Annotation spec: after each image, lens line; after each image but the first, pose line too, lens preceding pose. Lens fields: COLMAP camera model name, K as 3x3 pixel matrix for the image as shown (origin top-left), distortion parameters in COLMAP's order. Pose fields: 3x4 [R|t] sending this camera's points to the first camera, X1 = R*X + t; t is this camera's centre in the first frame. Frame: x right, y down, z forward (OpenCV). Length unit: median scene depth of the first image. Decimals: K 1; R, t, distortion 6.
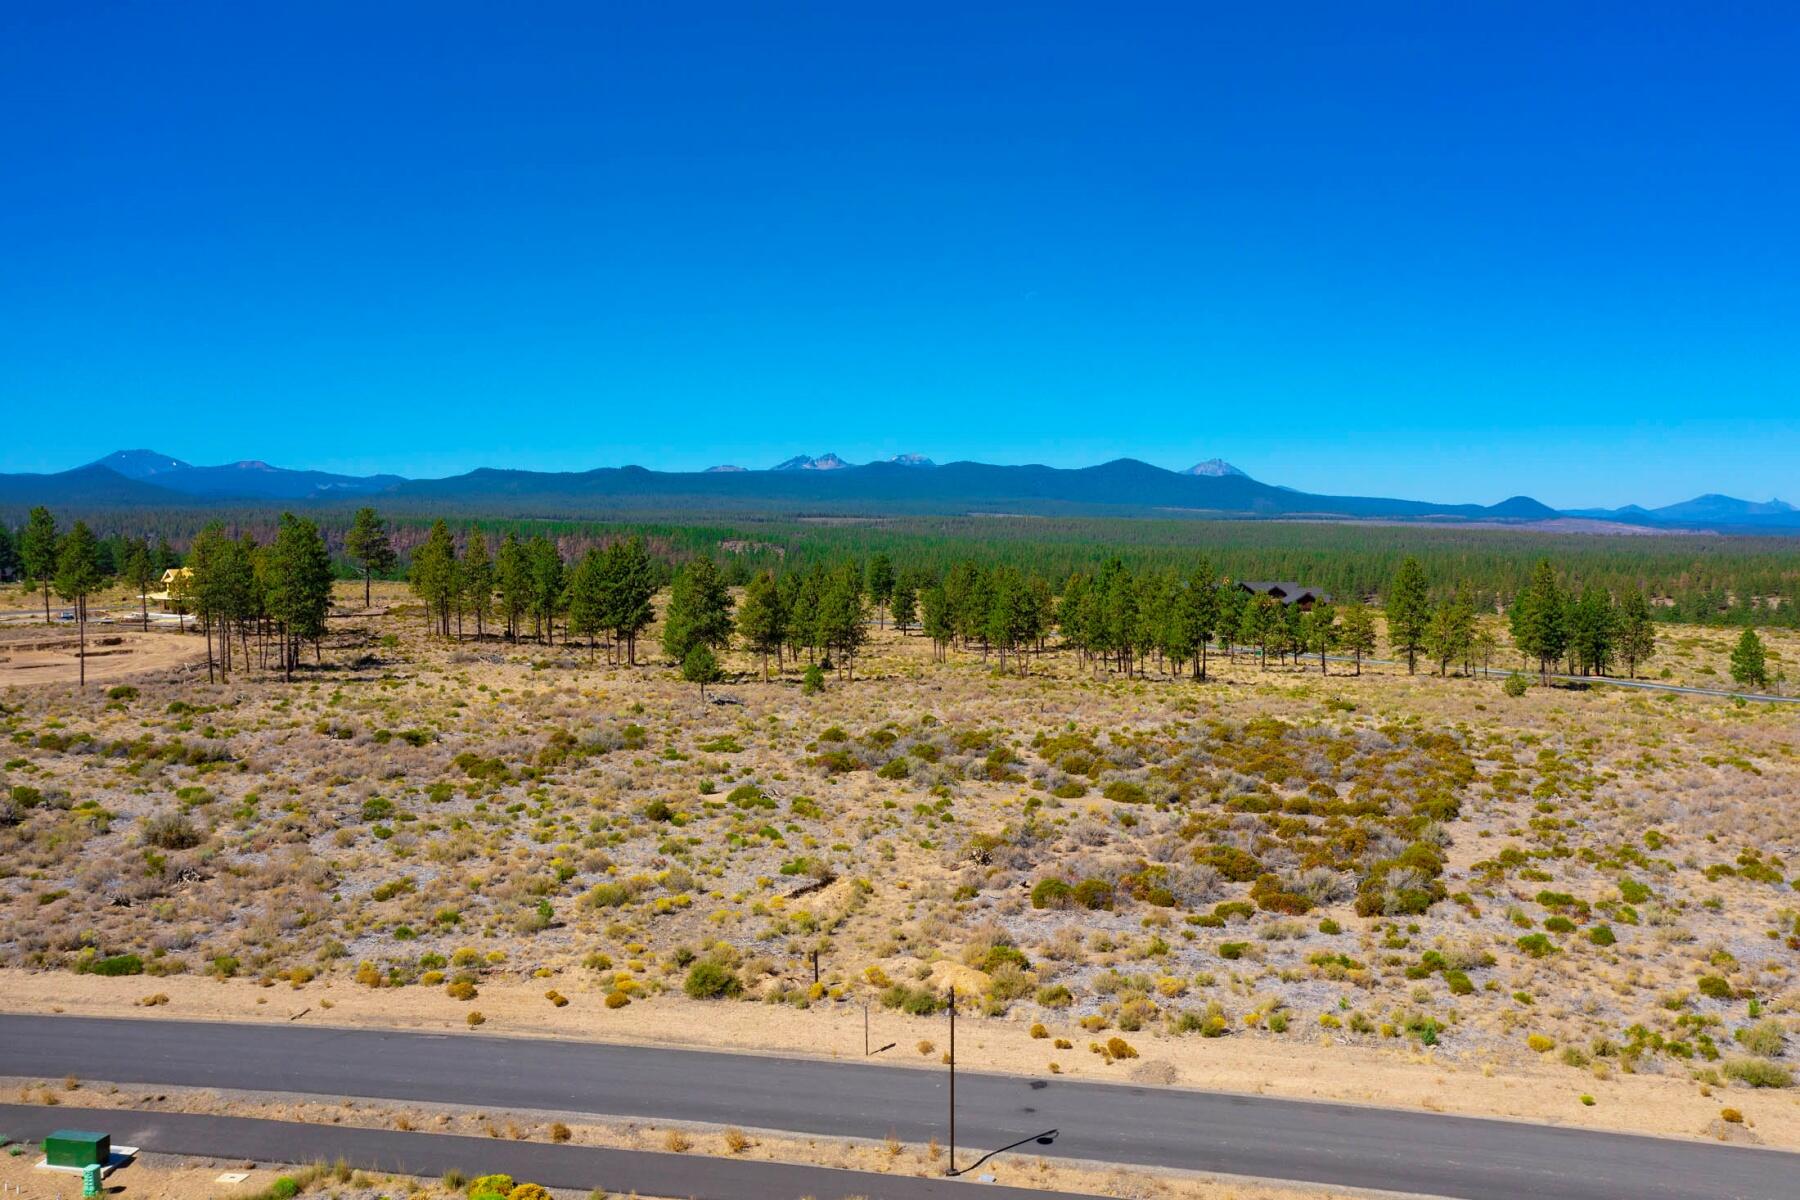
lens RADIAL K [[1420.8, 0, 900.0], [0, 1420.8, 600.0], [0, 0, 1]] dist [-0.011366, 0.001560]
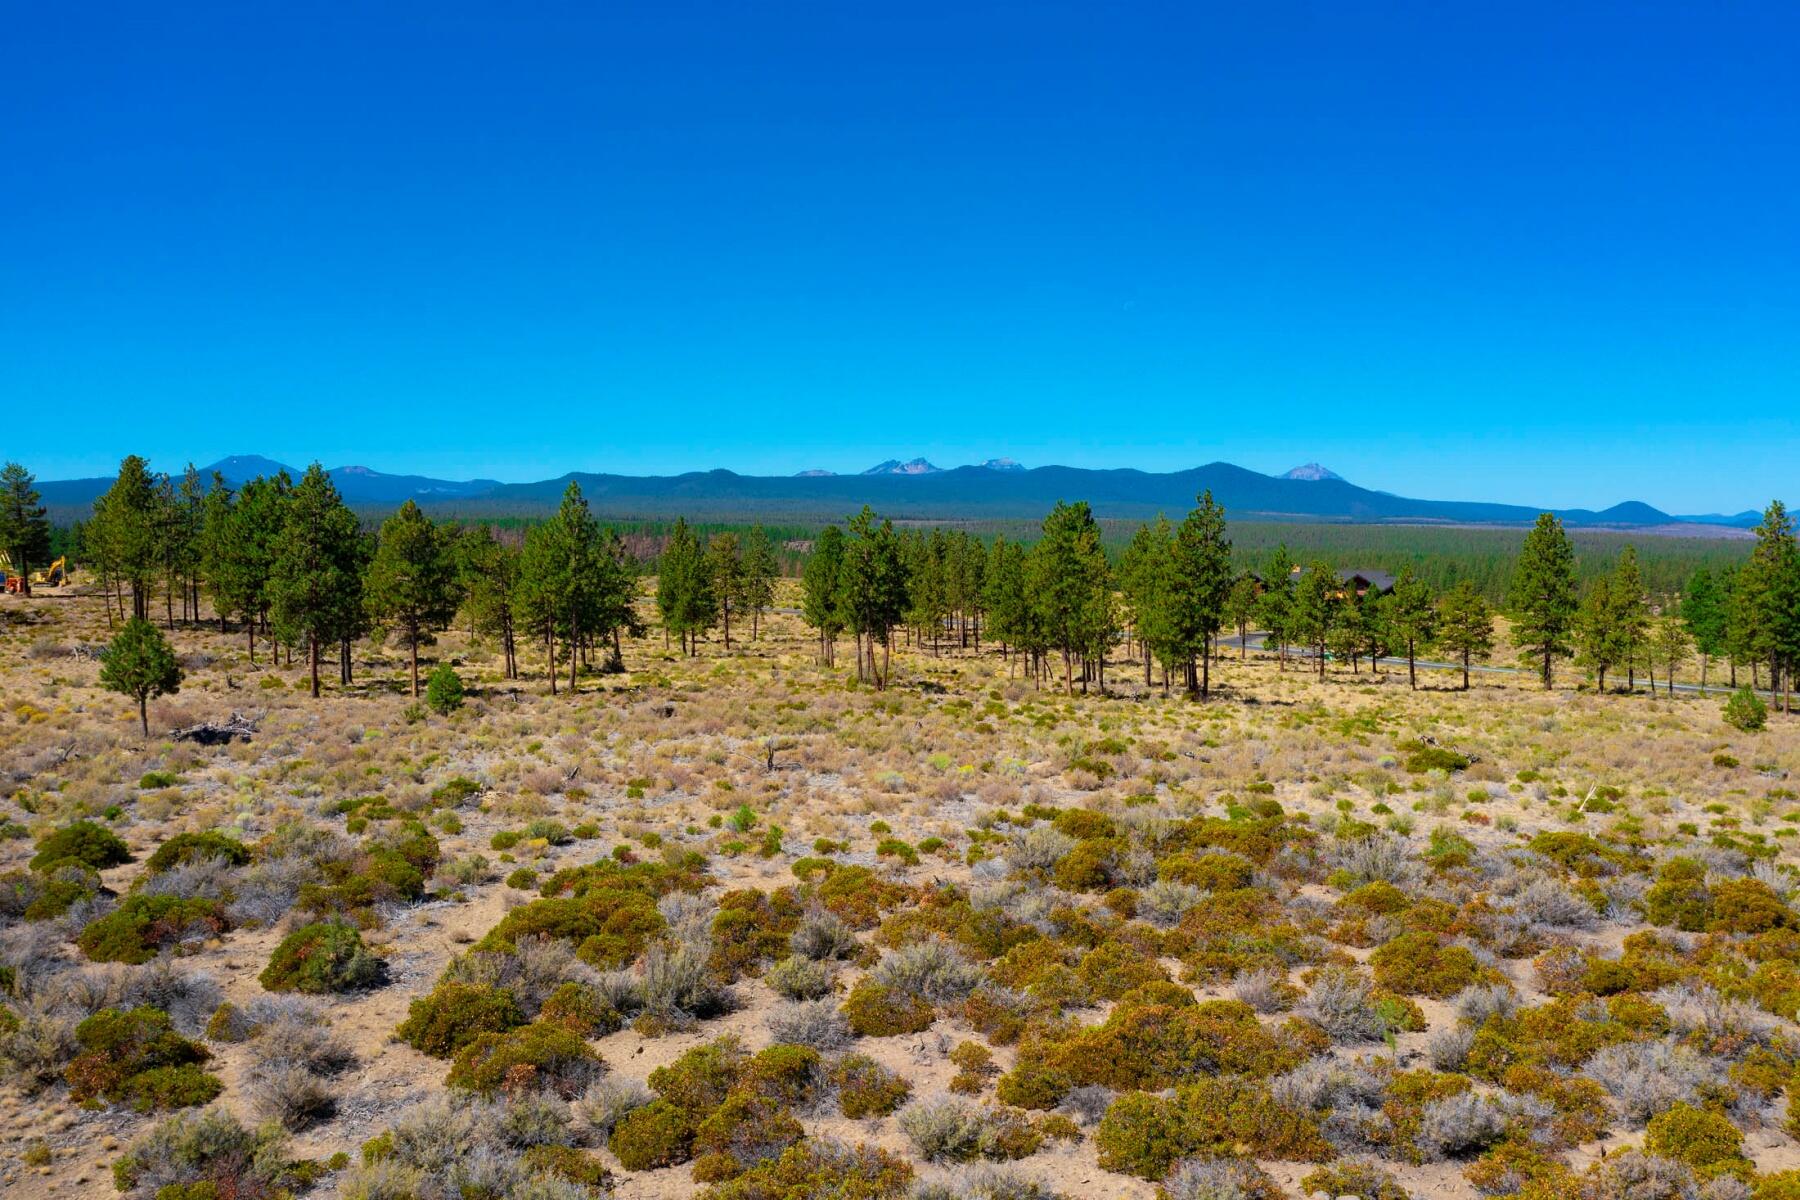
lens RADIAL K [[1417.7, 0, 900.0], [0, 1417.7, 600.0], [0, 0, 1]] dist [-0.010921, 0.001506]
pose [[0.997914, 0.005510, -0.064319, 0.169006], [-0.005742, 0.999978, -0.003428, 0.025160], [0.064299, 0.003790, 0.997924, 0.538095]]
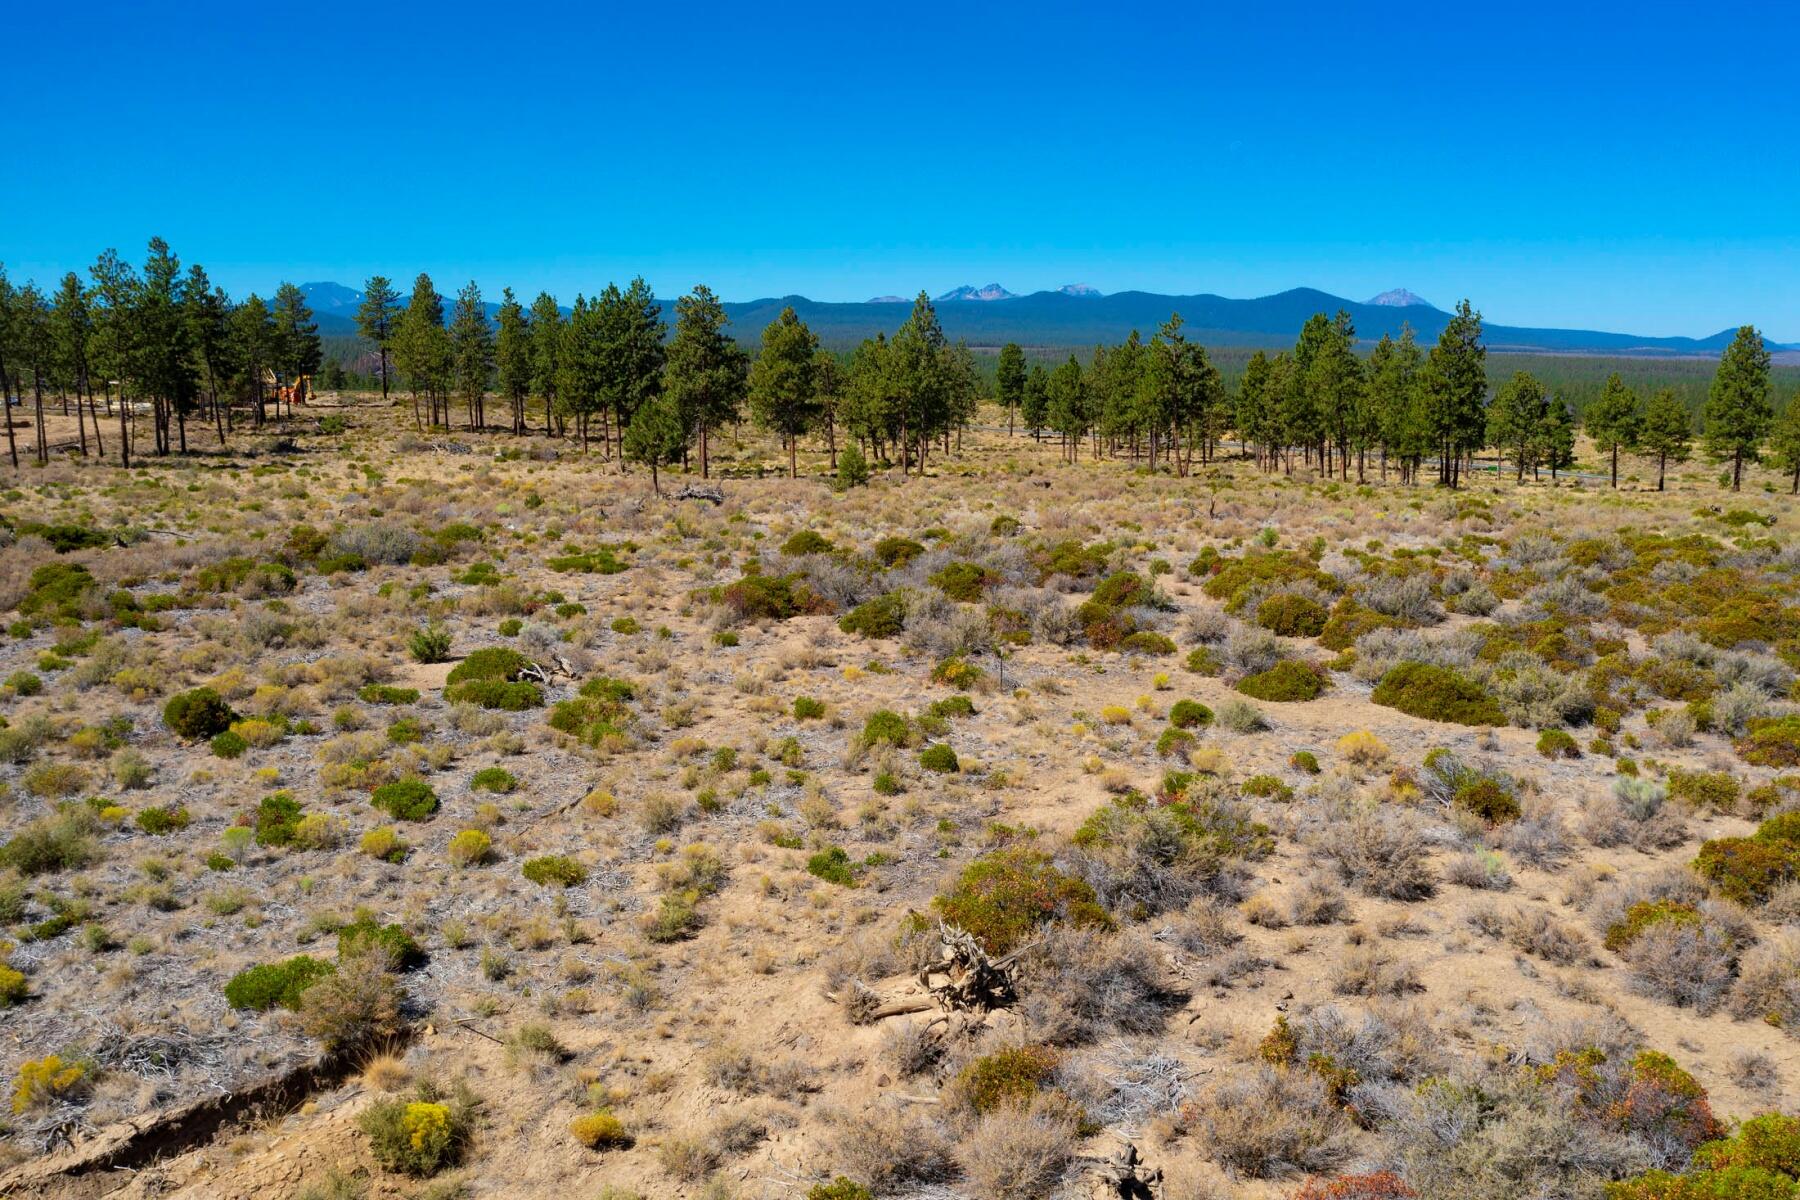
lens RADIAL K [[1417.7, 0, 900.0], [0, 1417.7, 600.0], [0, 0, 1]] dist [-0.010921, 0.001506]
pose [[0.993484, 0.021723, -0.111879, 0.039268], [-0.008593, 0.993150, 0.116526, 0.045976], [0.113644, -0.114805, 0.986866, 0.412707]]
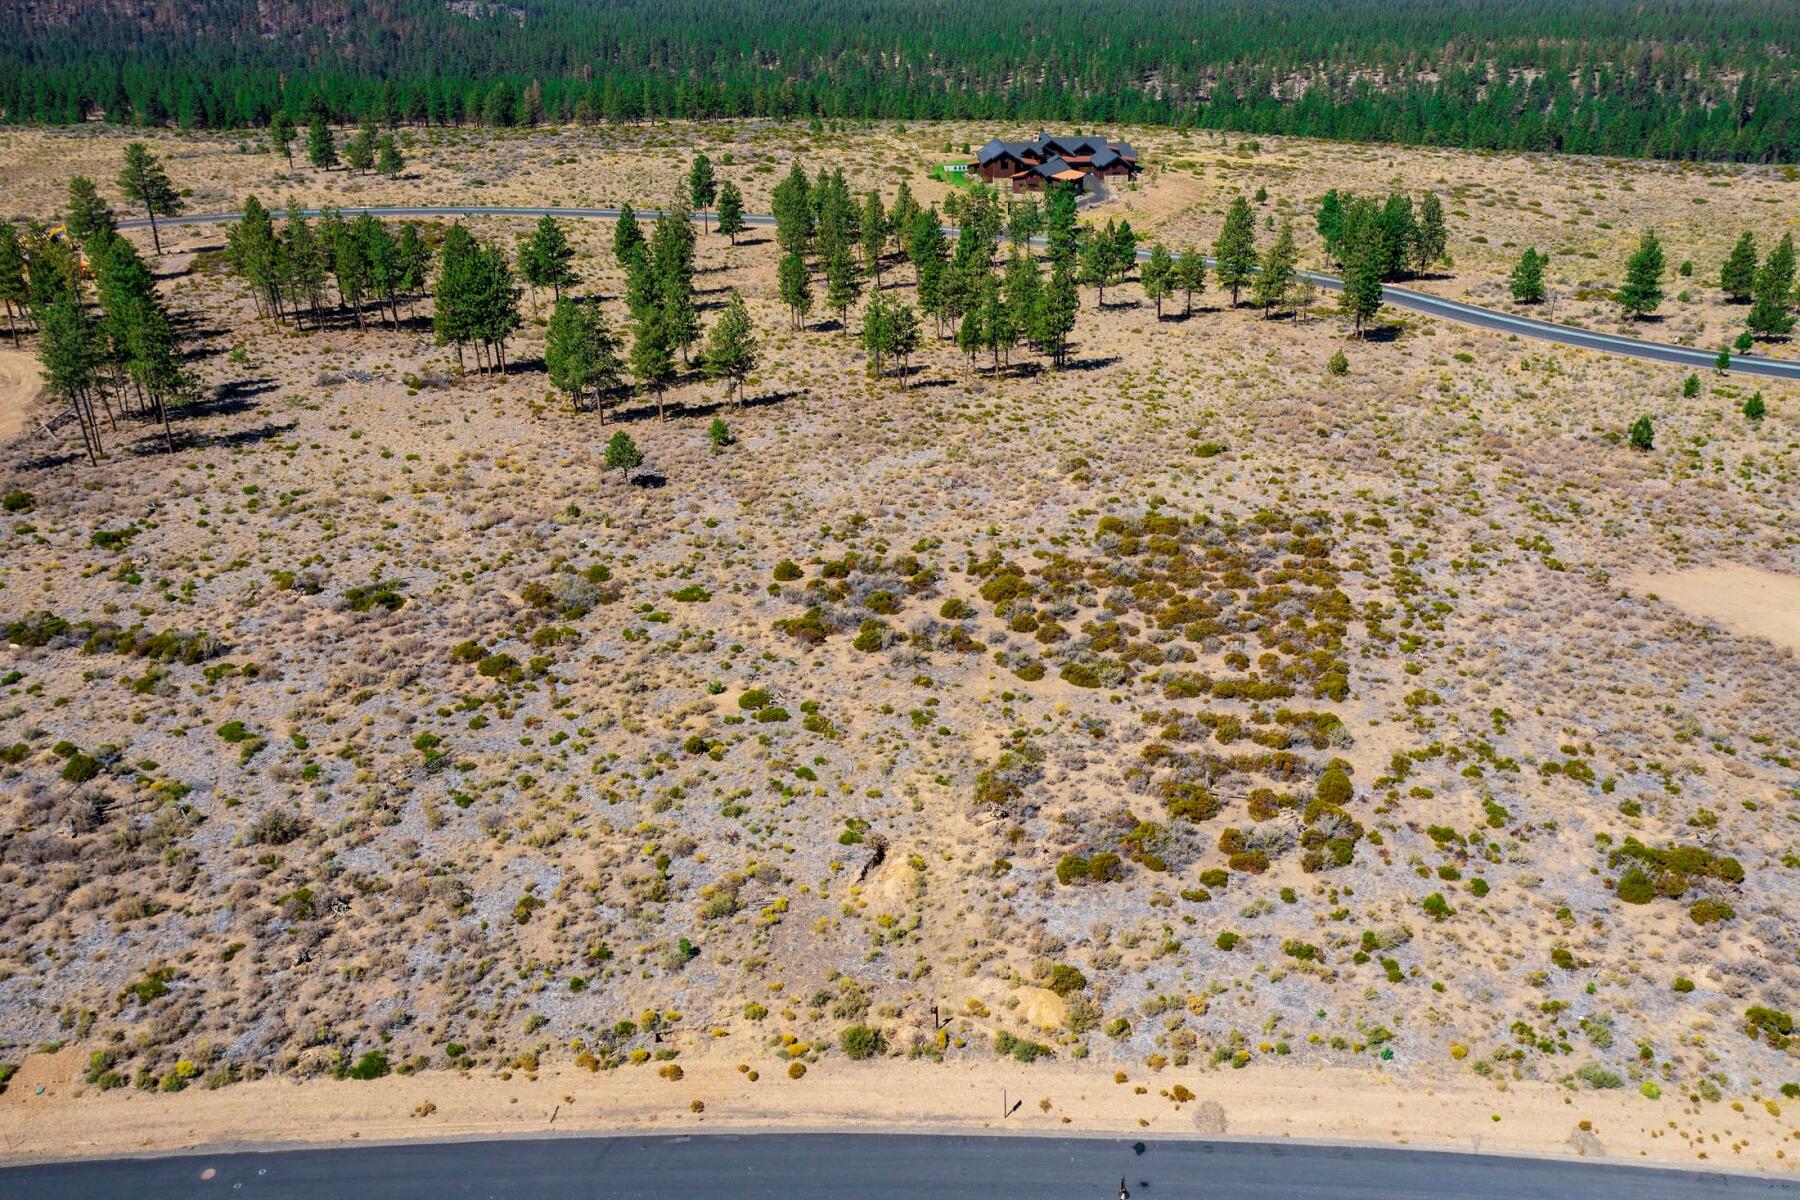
lens RADIAL K [[1417.7, 0, 900.0], [0, 1417.7, 600.0], [0, 0, 1]] dist [-0.010921, 0.001506]
pose [[0.985671, -0.080560, 0.148201, -0.107007], [0.019699, 0.927547, 0.373187, -0.246474], [-0.167528, -0.364920, 0.915843, -0.023471]]
